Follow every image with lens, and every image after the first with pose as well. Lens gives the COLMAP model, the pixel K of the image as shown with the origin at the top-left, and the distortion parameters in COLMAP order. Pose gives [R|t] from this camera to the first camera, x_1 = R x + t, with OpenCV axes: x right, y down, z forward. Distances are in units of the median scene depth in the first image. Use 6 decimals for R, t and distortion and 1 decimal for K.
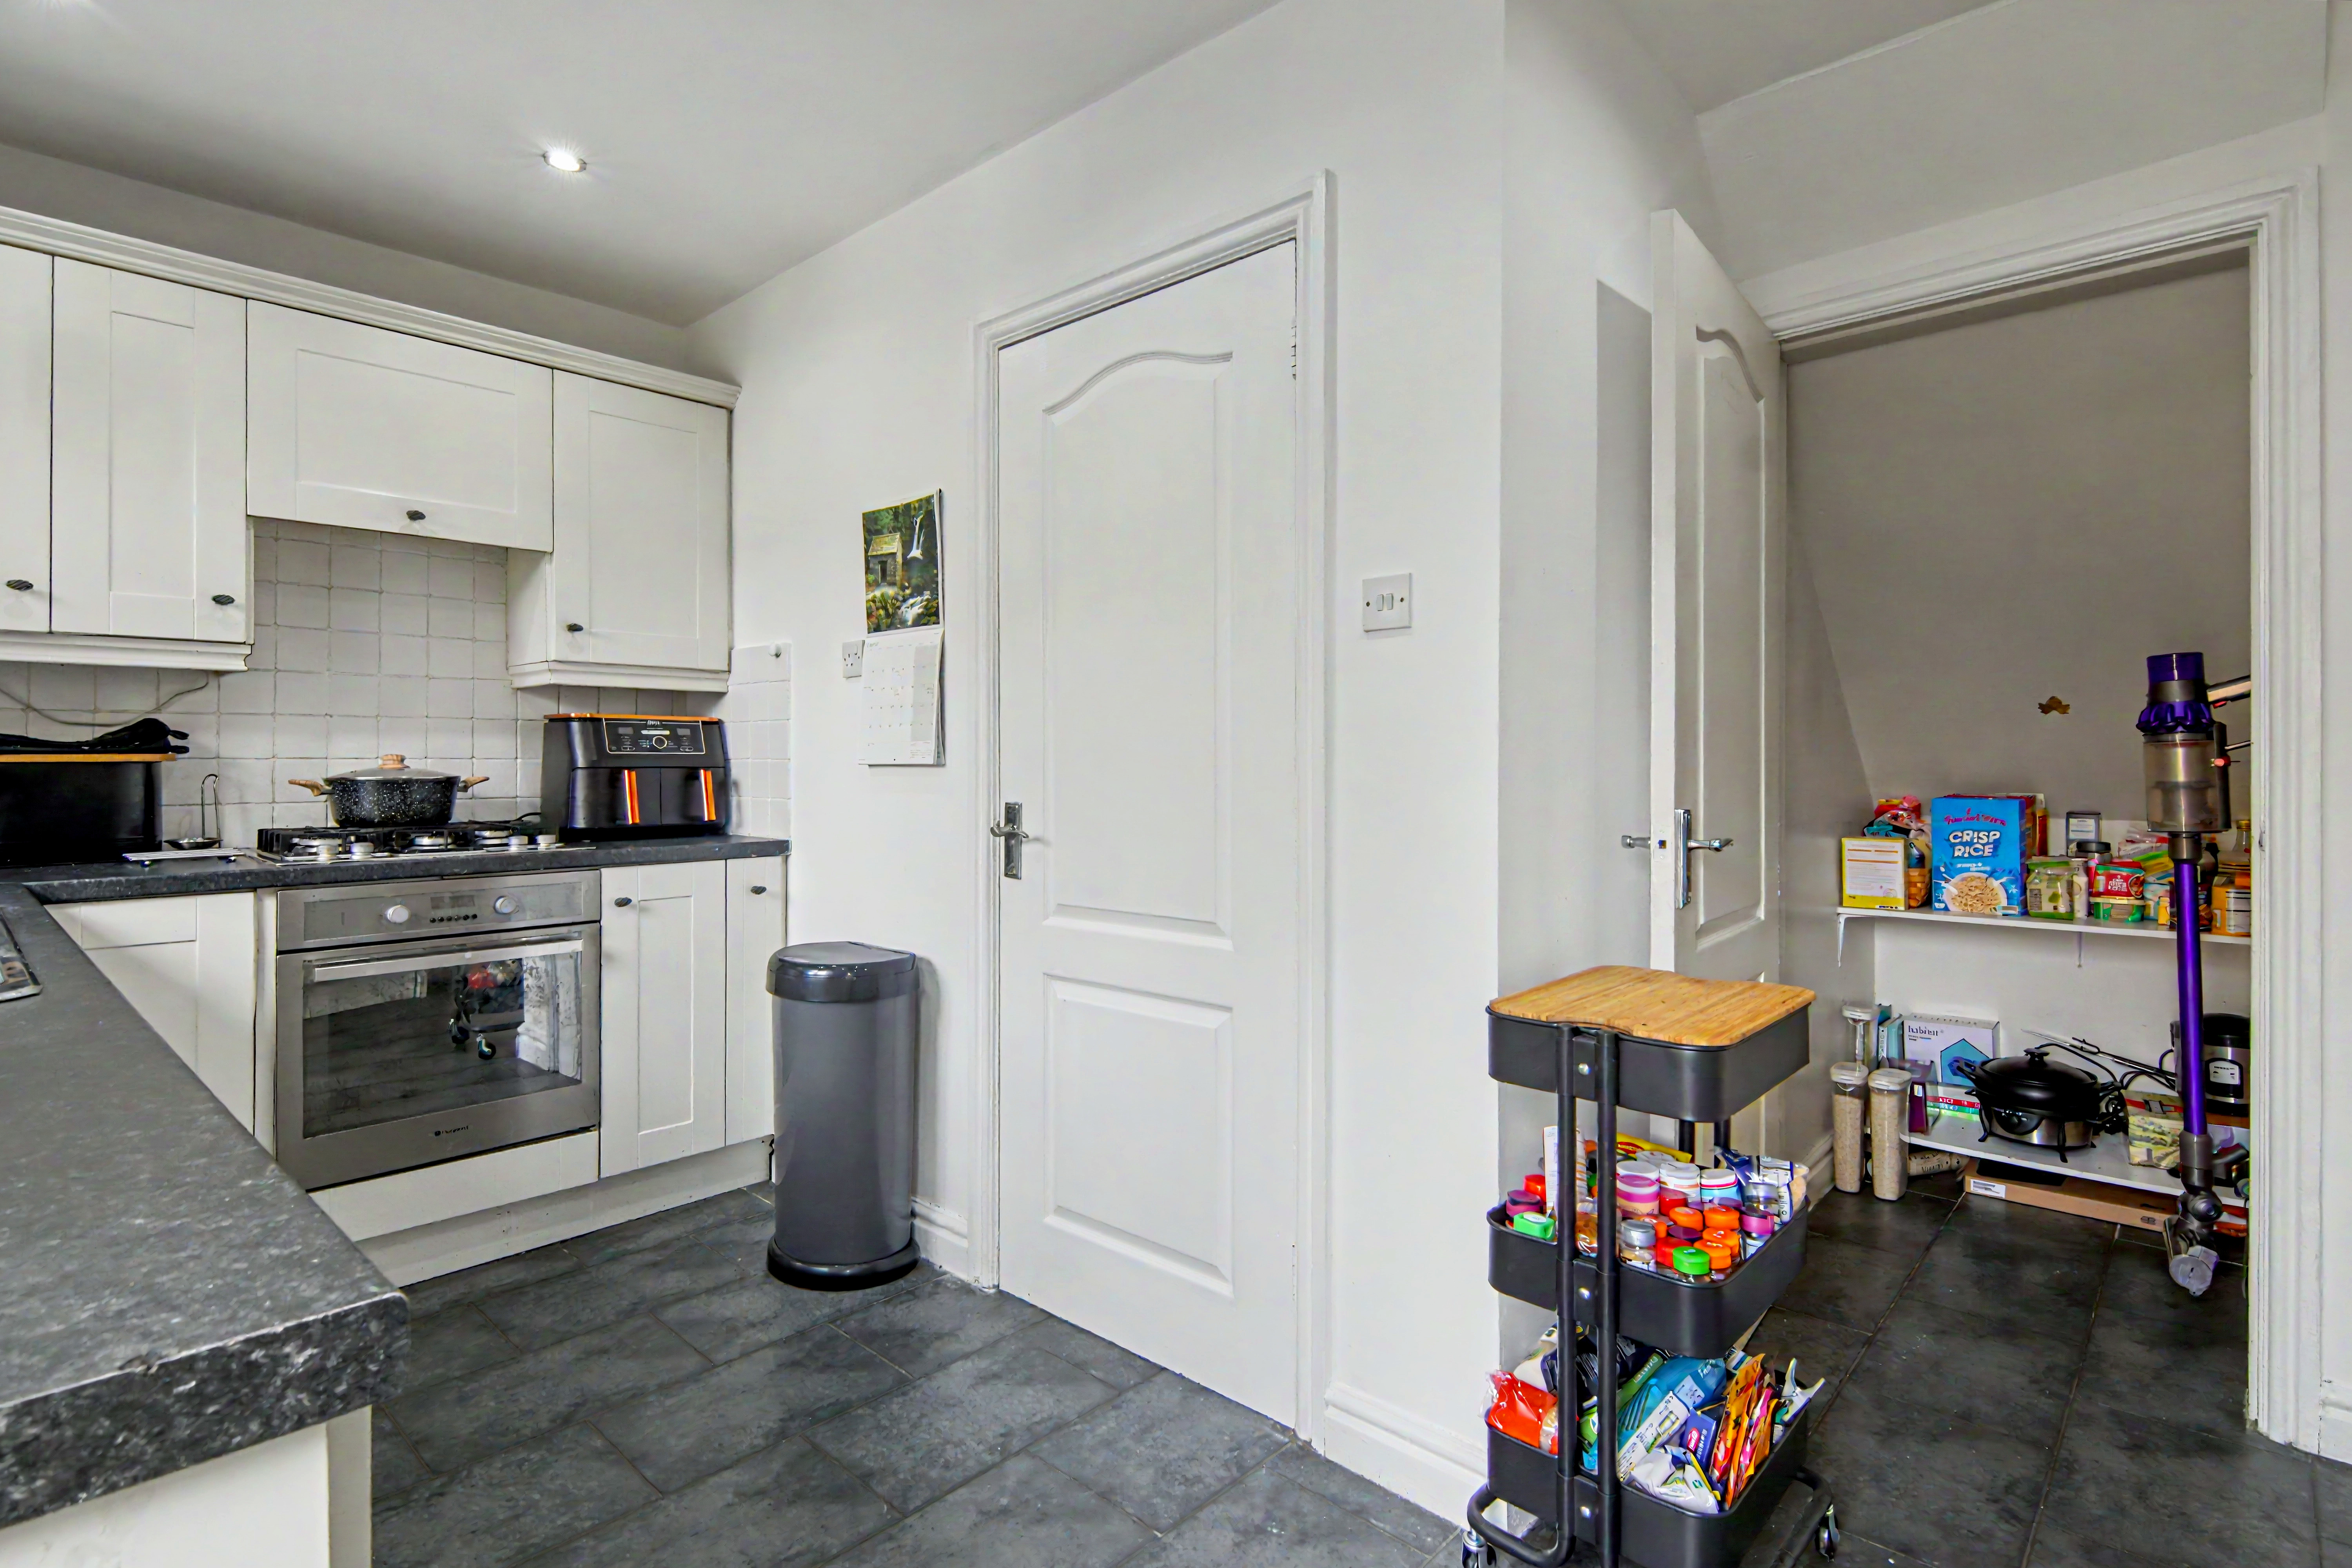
lens RADIAL K [[1170.9, 0, 1175.6], [0, 1170.9, 768.3], [0, 0, 1]] dist [0.000504, -0.000126]
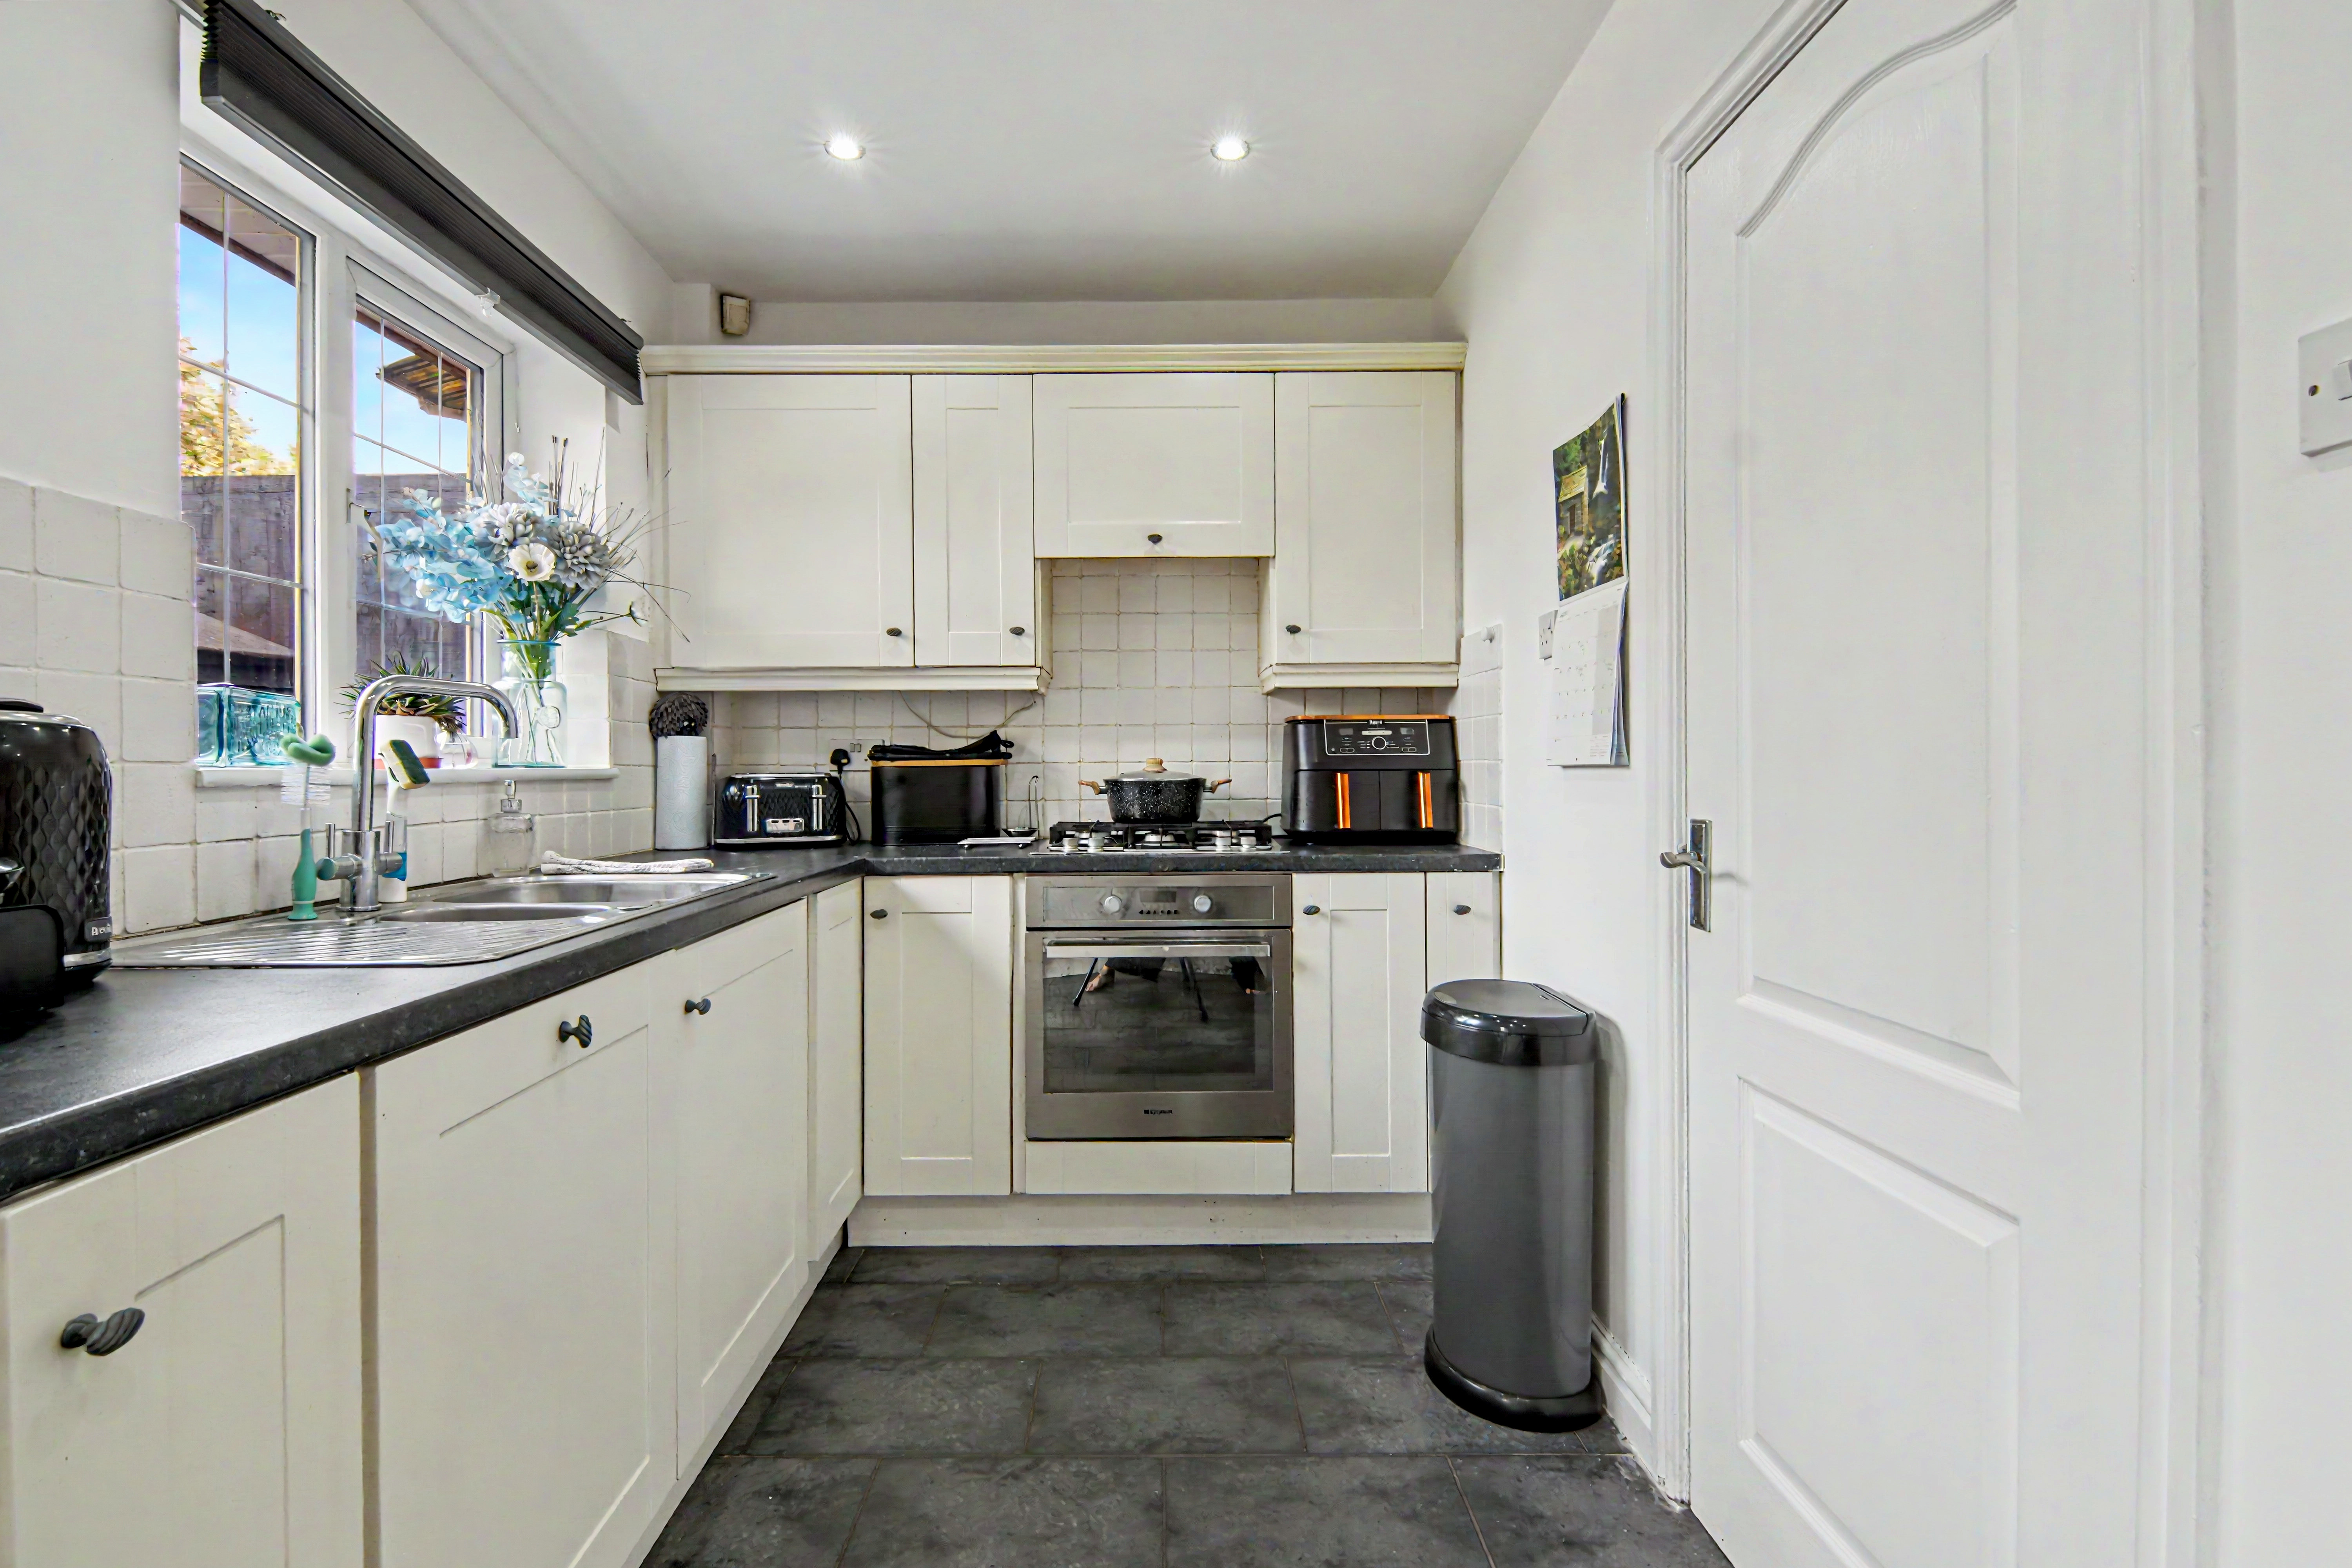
lens RADIAL K [[1145.7, 0, 1127.0], [0, 1145.7, 778.4], [0, 0, 1]] dist [0.020881, -0.020218]
pose [[0.671094, 0.004162, -0.741361, 0.125843], [0.000537, 0.999981, 0.006100, 0.000652], [0.741372, -0.004492, 0.671079, 0.269600]]
